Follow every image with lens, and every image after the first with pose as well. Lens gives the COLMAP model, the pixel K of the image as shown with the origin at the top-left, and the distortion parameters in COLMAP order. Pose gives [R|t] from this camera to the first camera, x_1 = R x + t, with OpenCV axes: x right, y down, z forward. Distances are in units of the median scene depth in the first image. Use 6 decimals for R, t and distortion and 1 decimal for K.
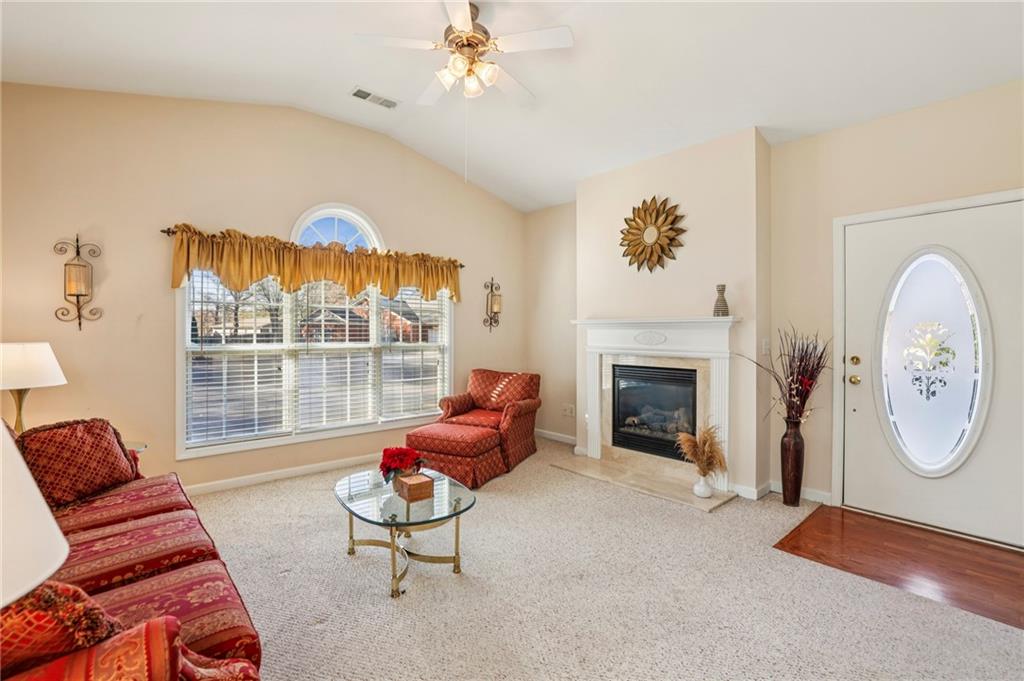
lens RADIAL K [[452.5, 0, 507.0], [0, 452.5, 328.5], [0, 0, 1]] dist [-0.036069, 0.009682]
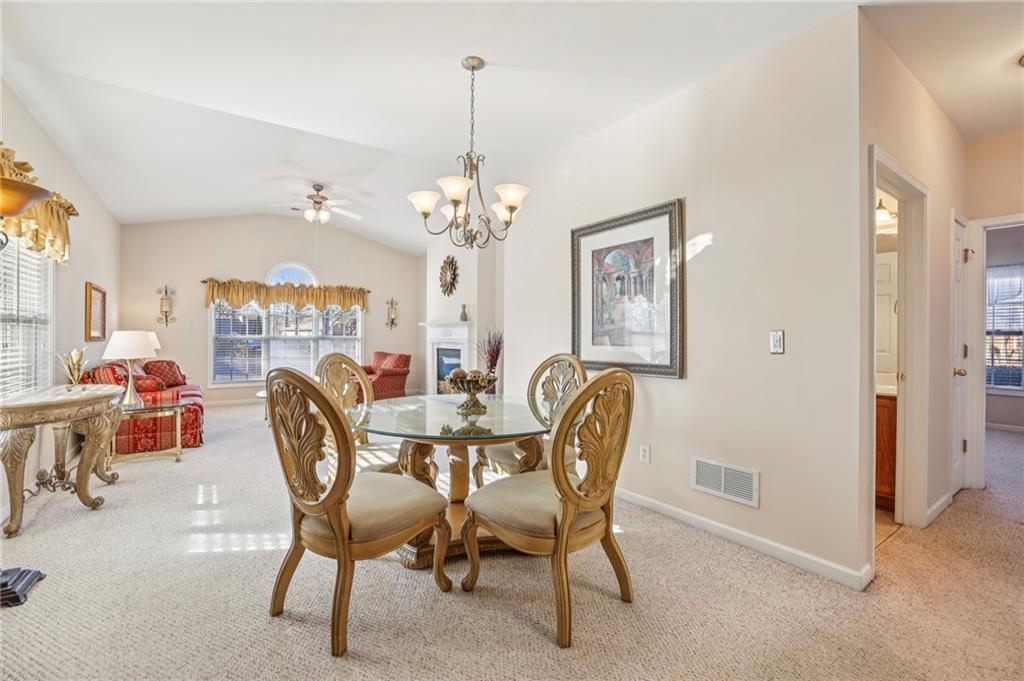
lens RADIAL K [[433.6, 0, 495.9], [0, 433.6, 335.2], [0, 0, 1]] dist [-0.034398, 0.008133]
pose [[0.991346, 0.005581, -0.131156, 0.768706], [-0.004800, 0.999969, 0.006268, 0.018679], [0.131187, -0.005584, 0.991342, -0.732070]]
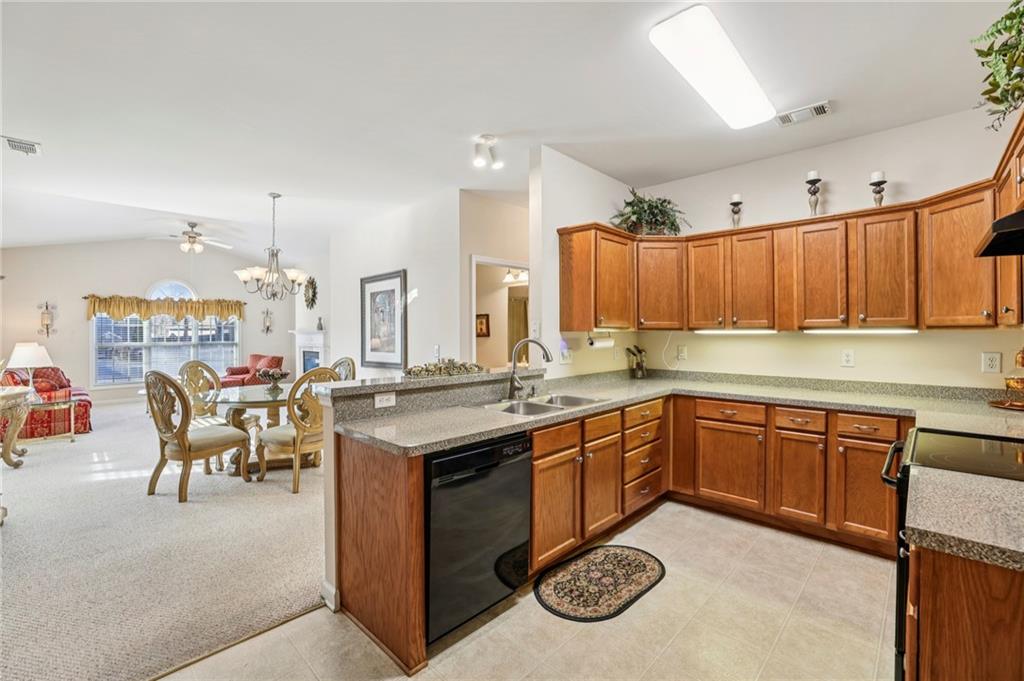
lens RADIAL K [[433.6, 0, 501.3], [0, 433.6, 327.4], [0, 0, 1]] dist [-0.034398, 0.008133]
pose [[0.997548, -0.006077, 0.069722, 1.169494], [0.006178, 0.999980, -0.001238, -0.029045], [-0.069713, 0.001666, 0.997566, -1.276158]]
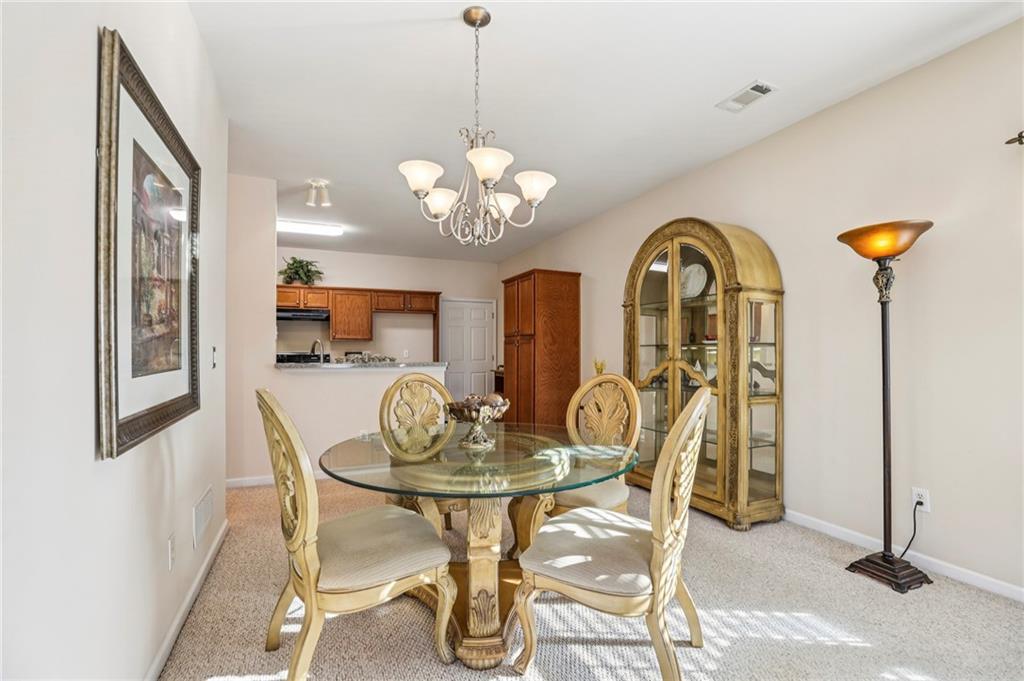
lens RADIAL K [[433.6, 0, 511.3], [0, 433.6, 348.4], [0, 0, 1]] dist [-0.034398, 0.008133]
pose [[-0.961076, -0.000236, 0.276285, 0.475102], [-0.004906, 0.999857, -0.016211, 0.023792], [-0.276241, -0.016936, -0.960939, 0.358238]]
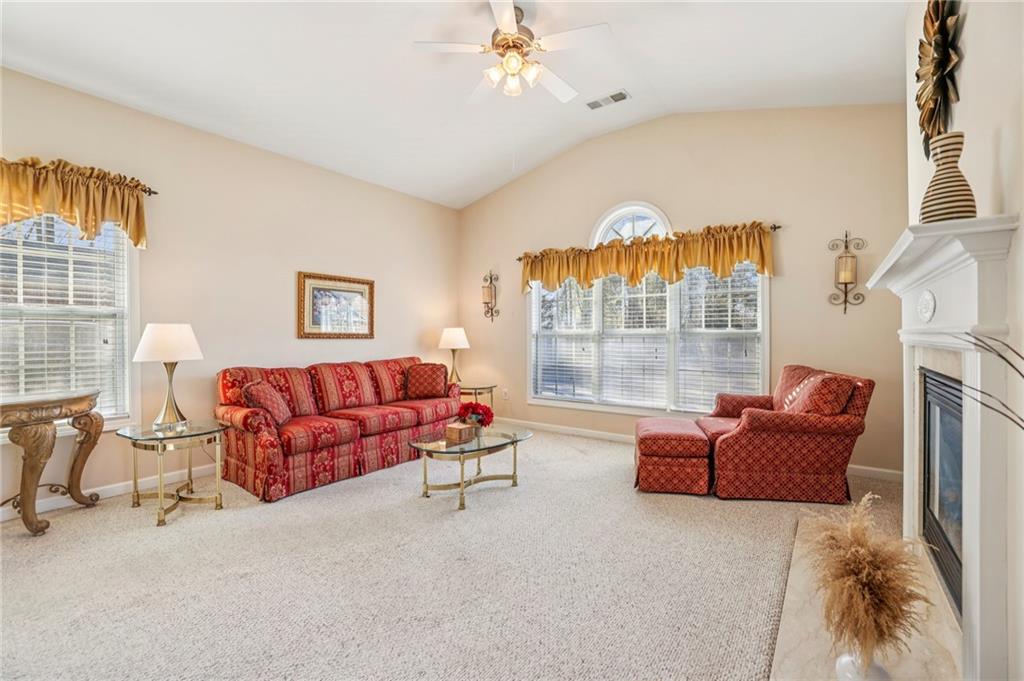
lens RADIAL K [[433.6, 0, 522.6], [0, 433.6, 334.8], [0, 0, 1]] dist [-0.034398, 0.008133]
pose [[0.229689, -0.000401, -0.973264, 0.645447], [0.014374, 0.999892, 0.002980, 0.042736], [0.973158, -0.014675, 0.229670, 0.542653]]
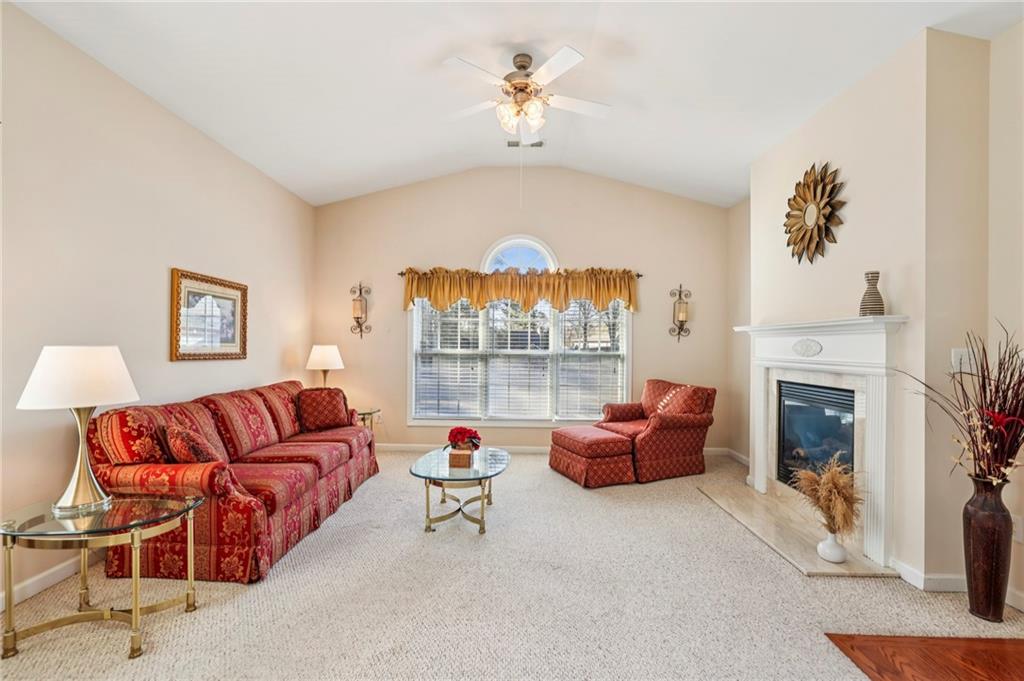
lens RADIAL K [[452.5, 0, 514.4], [0, 452.5, 345.5], [0, 0, 1]] dist [-0.036069, 0.009682]
pose [[0.742929, 0.005873, -0.669345, 0.472320], [-0.001913, 0.999976, 0.006650, 0.013560], [0.669368, -0.003660, 0.742922, 0.090137]]
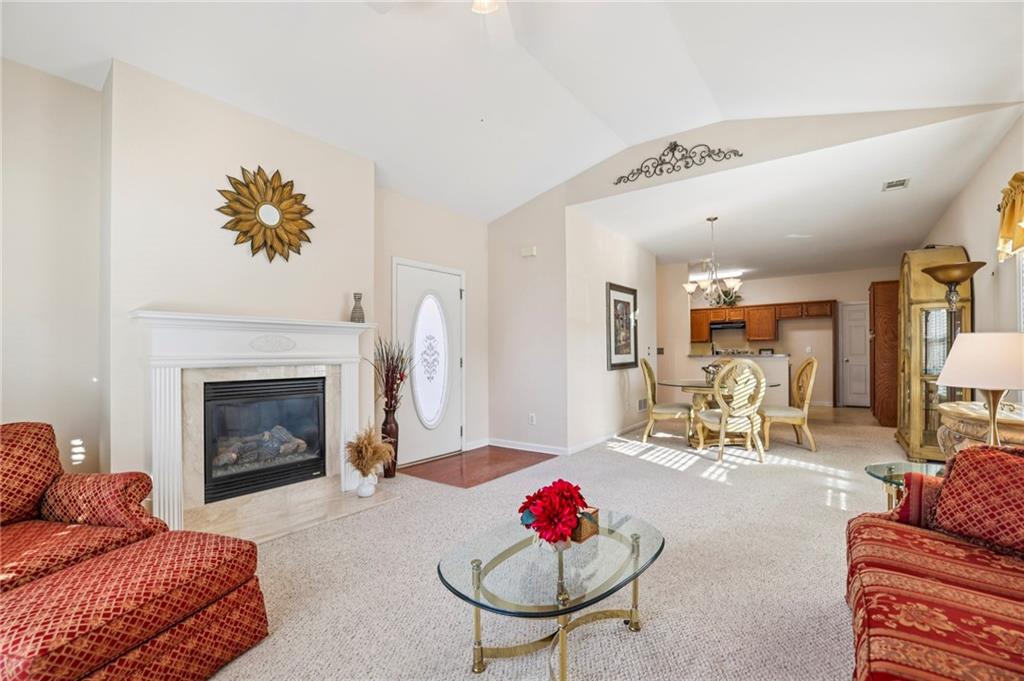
lens RADIAL K [[433.6, 0, 495.8], [0, 433.6, 355.7], [0, 0, 1]] dist [-0.034398, 0.008133]
pose [[-0.165353, -0.004856, 0.986222, -0.521211], [-0.001112, 0.999988, 0.004737, 0.039913], [-0.986234, -0.000313, -0.165356, 0.760036]]
